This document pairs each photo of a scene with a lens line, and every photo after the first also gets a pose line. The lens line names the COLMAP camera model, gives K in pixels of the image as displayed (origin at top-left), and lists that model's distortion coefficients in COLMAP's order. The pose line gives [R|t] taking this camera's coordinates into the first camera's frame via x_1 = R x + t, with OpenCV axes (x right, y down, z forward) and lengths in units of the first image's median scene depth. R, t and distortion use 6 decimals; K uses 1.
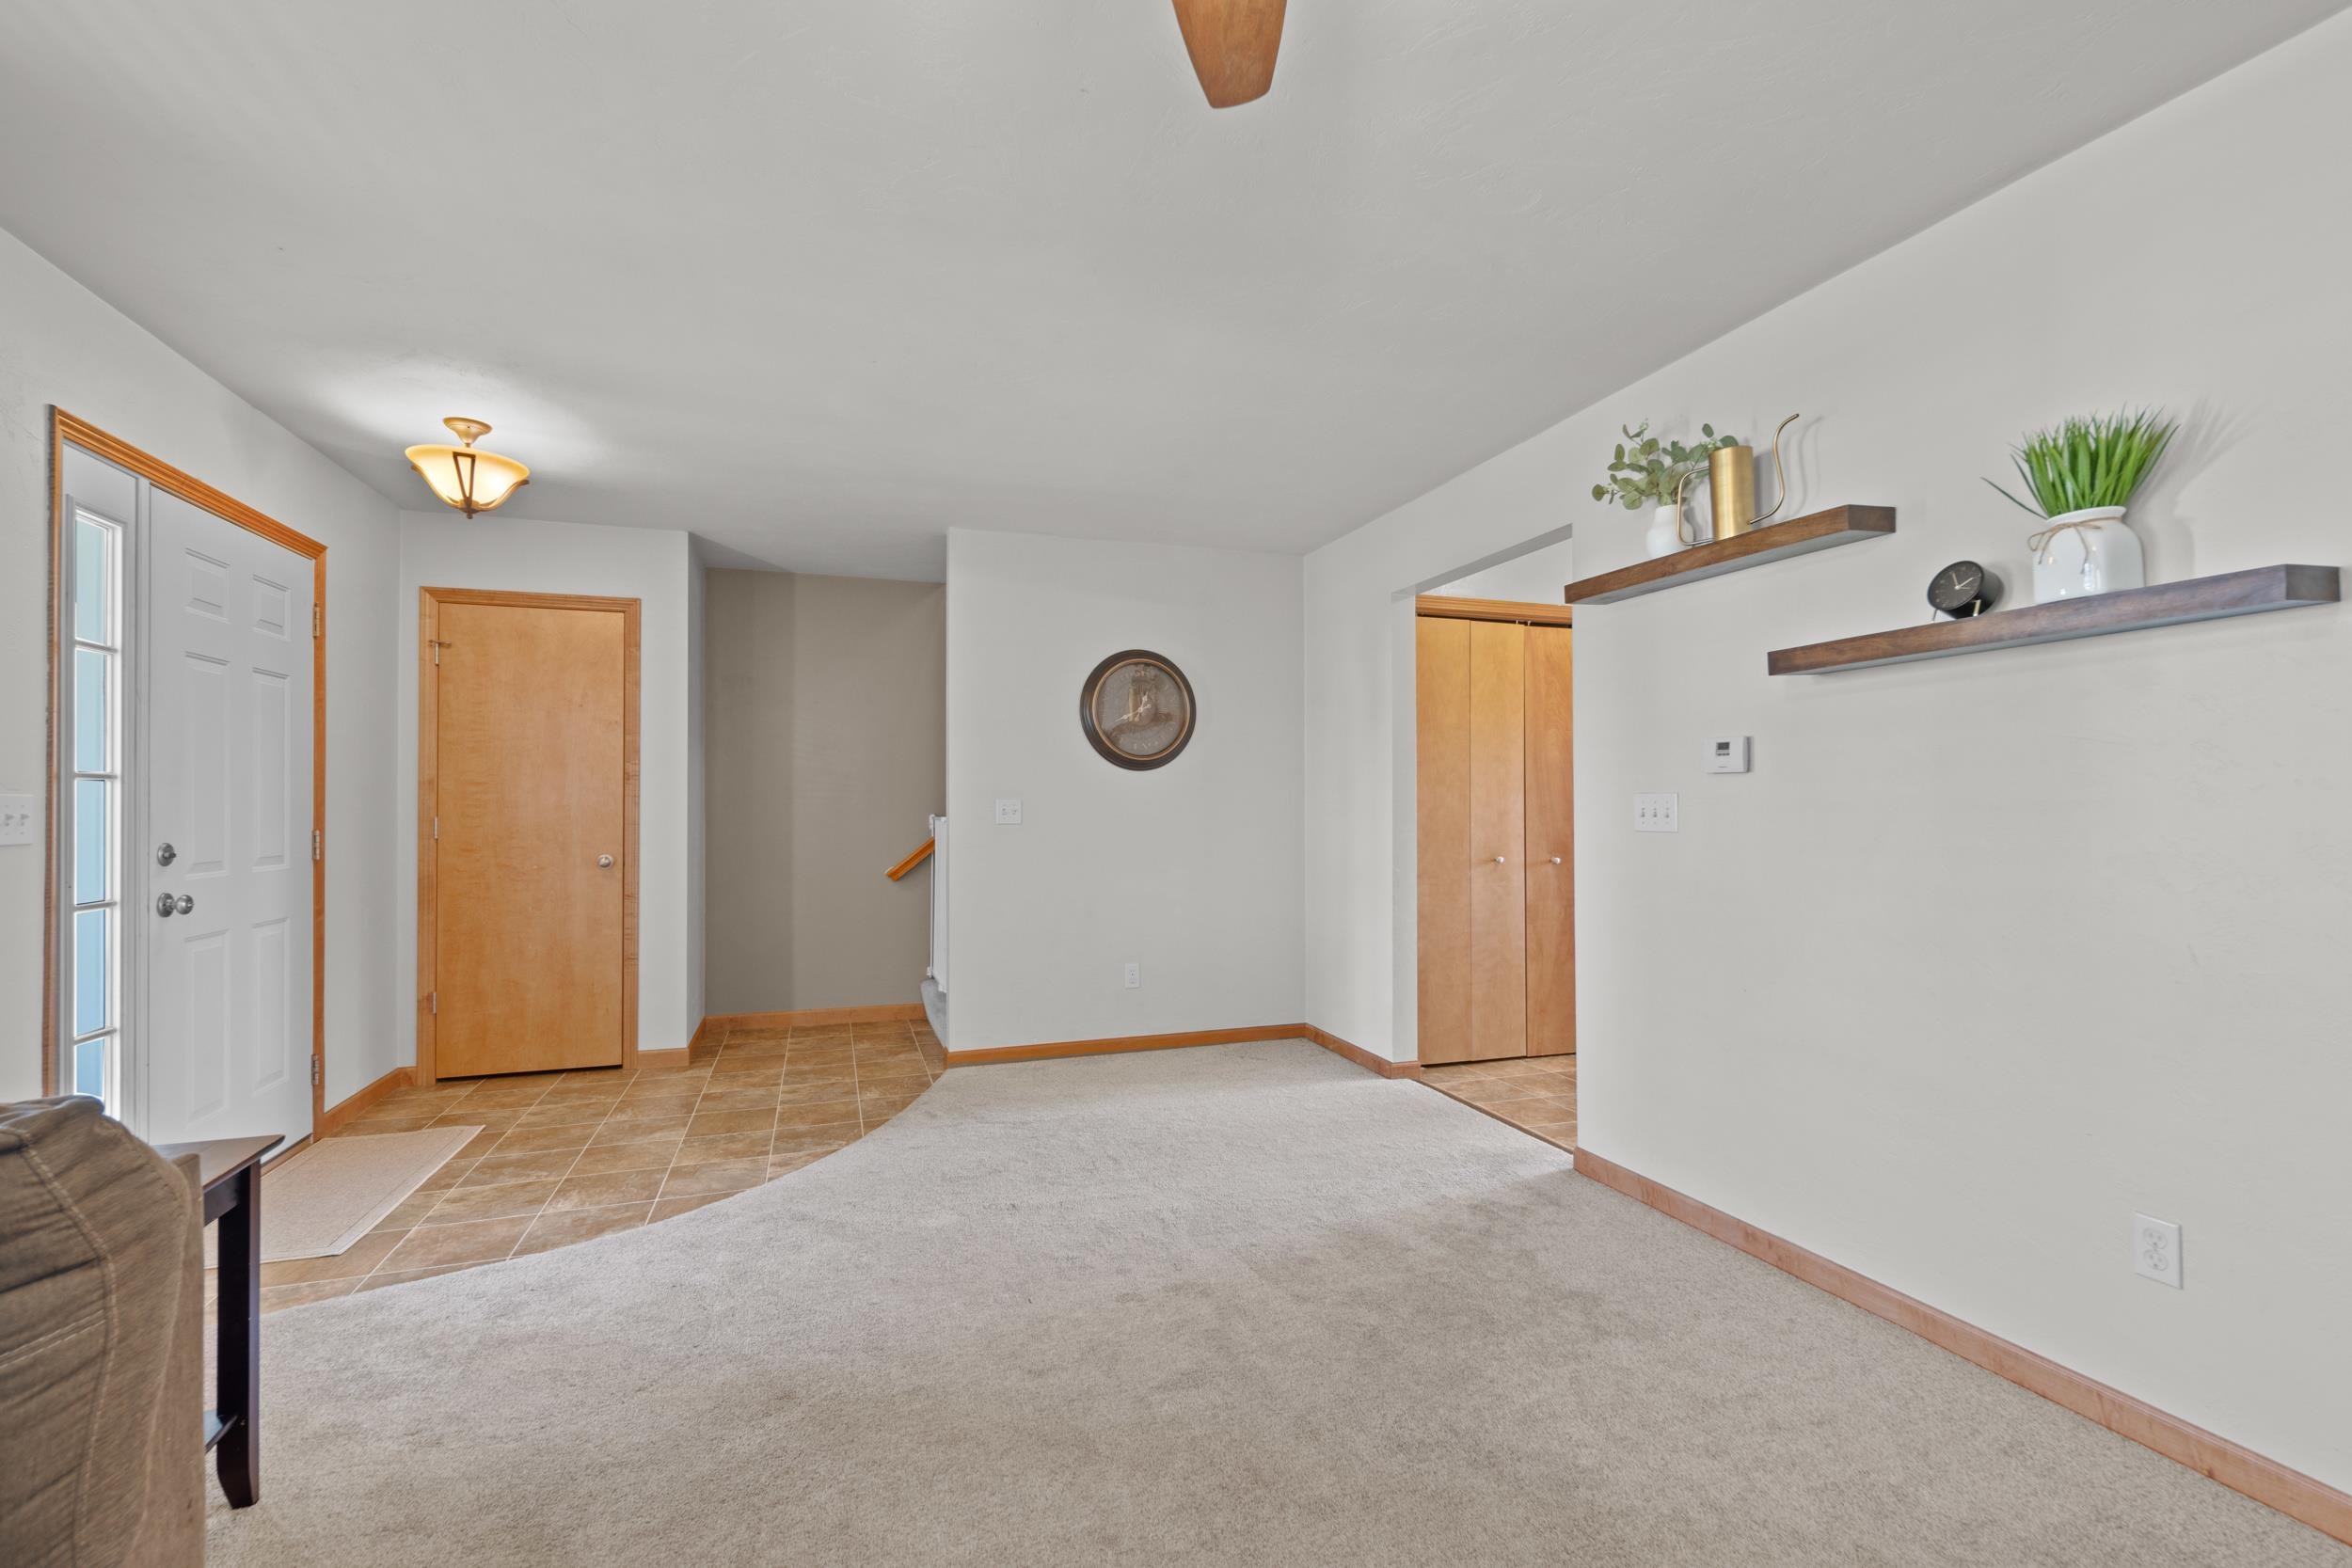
lens RADIAL K [[1026.0, 0, 1183.3], [0, 1026.0, 794.6], [0, 0, 1]] dist [0.007442, -0.004613]
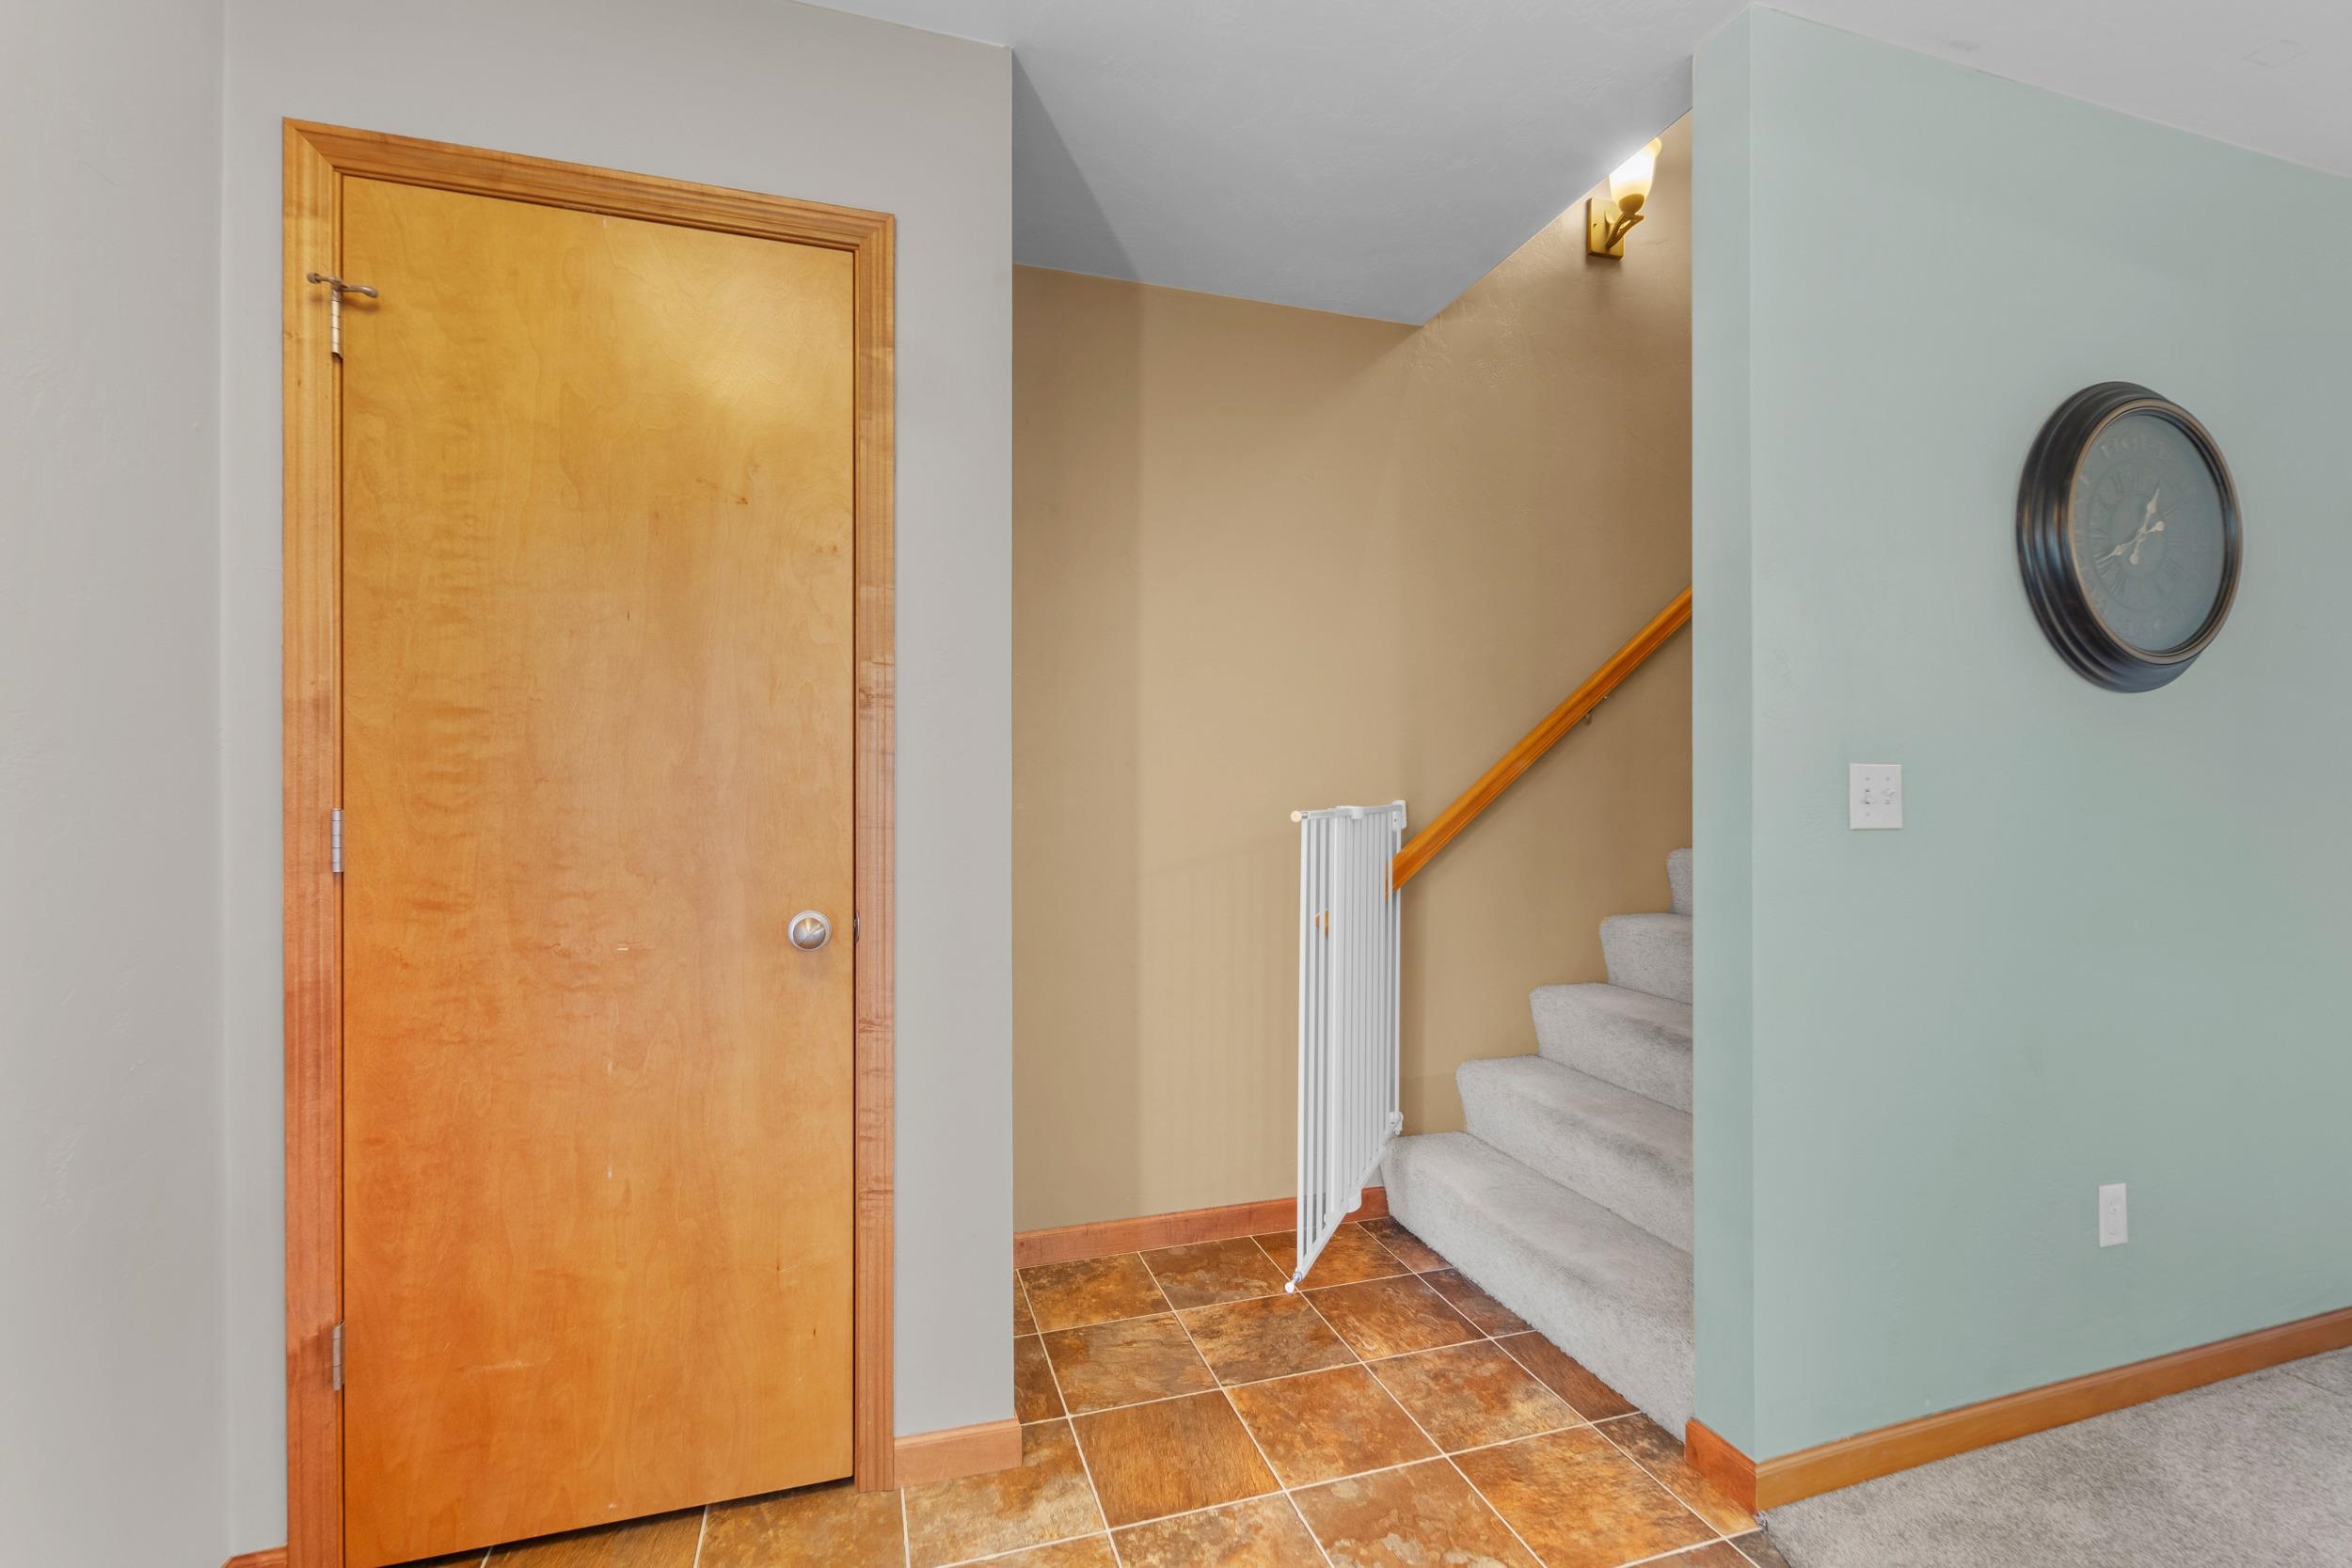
lens RADIAL K [[1026.0, 0, 1179.3], [0, 1026.0, 787.2], [0, 0, 1]] dist [0.007442, -0.004613]
pose [[0.999472, 0.002810, -0.032369, -0.431874], [-0.002317, 0.999881, 0.015263, 0.008461], [0.032408, -0.015180, 0.999359, 0.660160]]
